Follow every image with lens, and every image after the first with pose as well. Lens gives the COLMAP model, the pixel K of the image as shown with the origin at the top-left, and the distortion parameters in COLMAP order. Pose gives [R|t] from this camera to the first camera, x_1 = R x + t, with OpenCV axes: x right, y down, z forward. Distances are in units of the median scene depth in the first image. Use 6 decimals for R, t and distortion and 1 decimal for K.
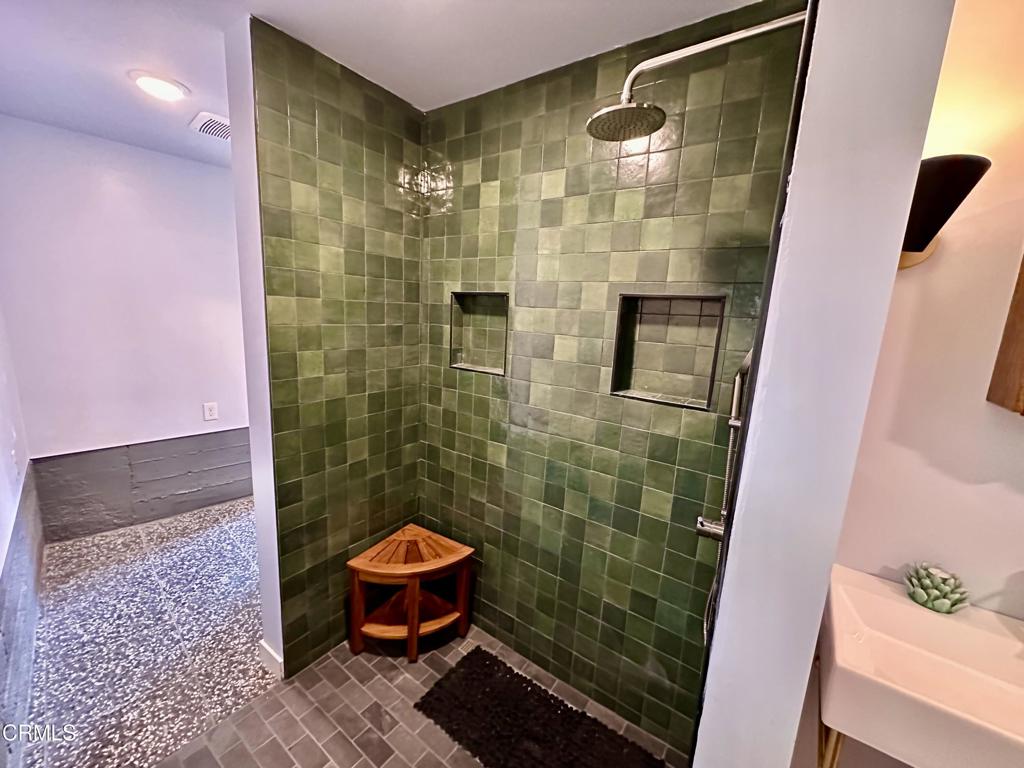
lens RADIAL K [[410.7, 0, 513.4], [0, 410.7, 385.8], [0, 0, 1]] dist [-0.000645, 0.000069]
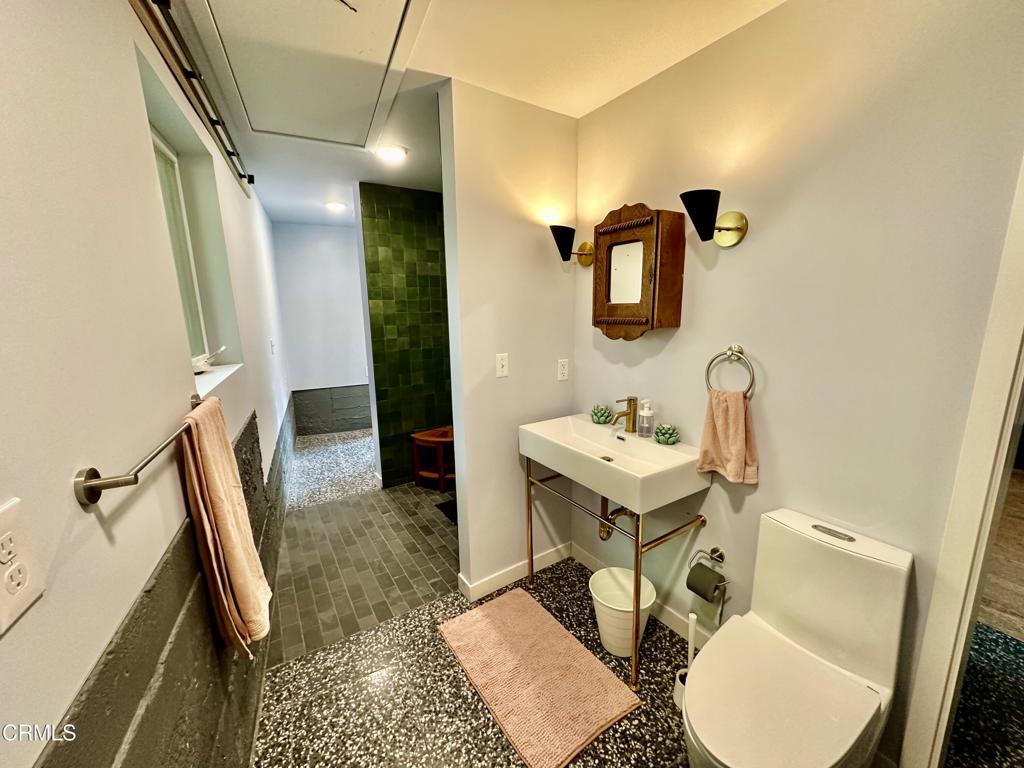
lens RADIAL K [[410.7, 0, 511.8], [0, 410.7, 384.9], [0, 0, 1]] dist [-0.000645, 0.000069]
pose [[0.929873, 0.005965, -0.367833, 0.794741], [-0.004070, 0.999974, 0.005925, 0.188892], [0.367859, -0.004012, 0.929873, -0.664517]]
